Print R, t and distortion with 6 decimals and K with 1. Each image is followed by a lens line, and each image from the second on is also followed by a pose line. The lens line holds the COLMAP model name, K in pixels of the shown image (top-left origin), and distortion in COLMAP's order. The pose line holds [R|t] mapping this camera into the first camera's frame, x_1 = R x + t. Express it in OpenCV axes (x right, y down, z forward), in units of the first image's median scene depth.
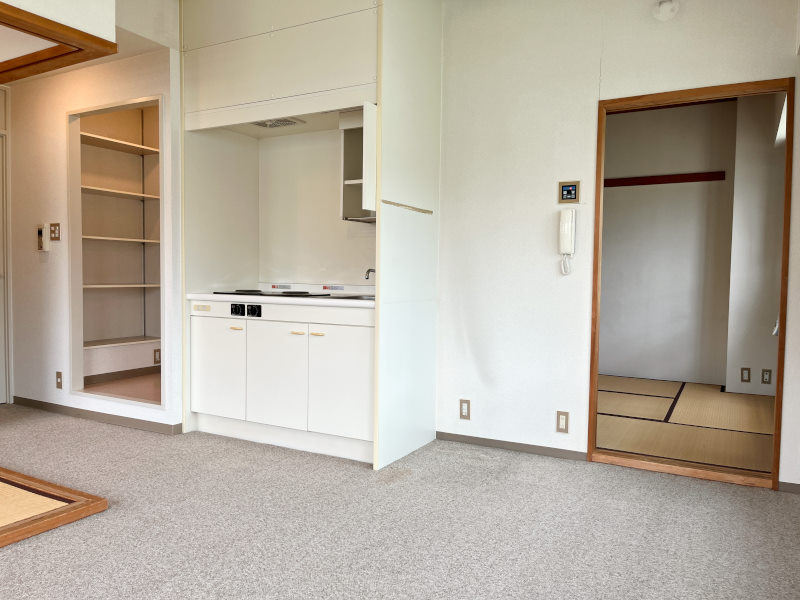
lens RADIAL K [[600.1, 0, 400.0], [0, 600.1, 300.0], [0, 0, 1]] dist [0.067084, -0.093492]
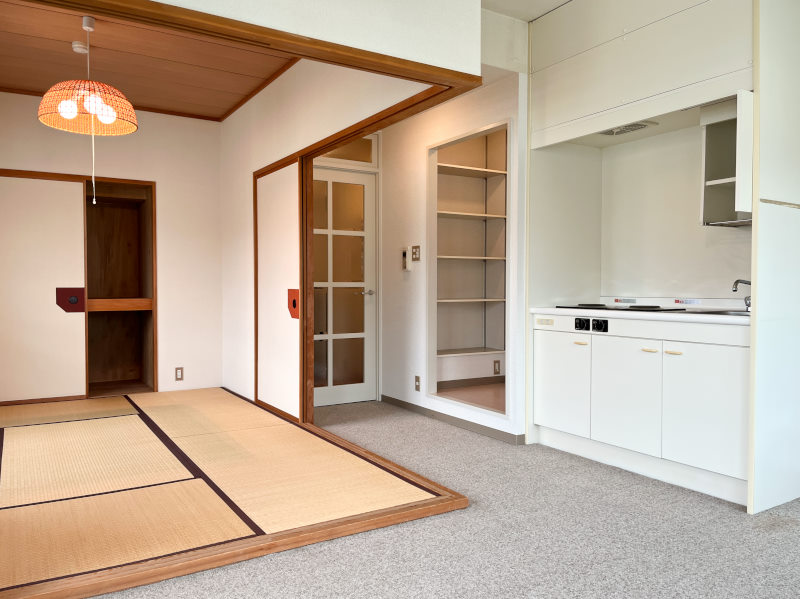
lens RADIAL K [[608.3, 0, 400.0], [0, 608.3, 299.5], [0, 0, 1]] dist [0.040987, -0.072340]
pose [[0.869406, -0.002192, -0.494094, -0.038840], [-0.010267, 0.999694, -0.022501, 0.001514], [0.493992, 0.024635, 0.869117, -0.007435]]
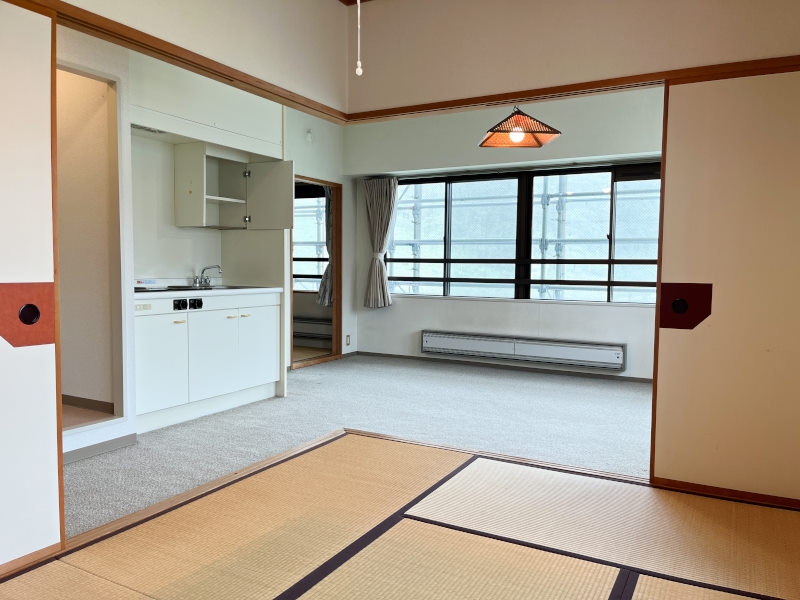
lens RADIAL K [[608.3, 0, 400.0], [0, 608.3, 300.0], [0, 0, 1]] dist [0.040987, -0.072340]
pose [[0.012950, -0.075768, 0.997041, -1.443666], [0.033082, 0.996612, 0.075306, -0.065901], [-0.999369, 0.032009, 0.015413, 0.616258]]
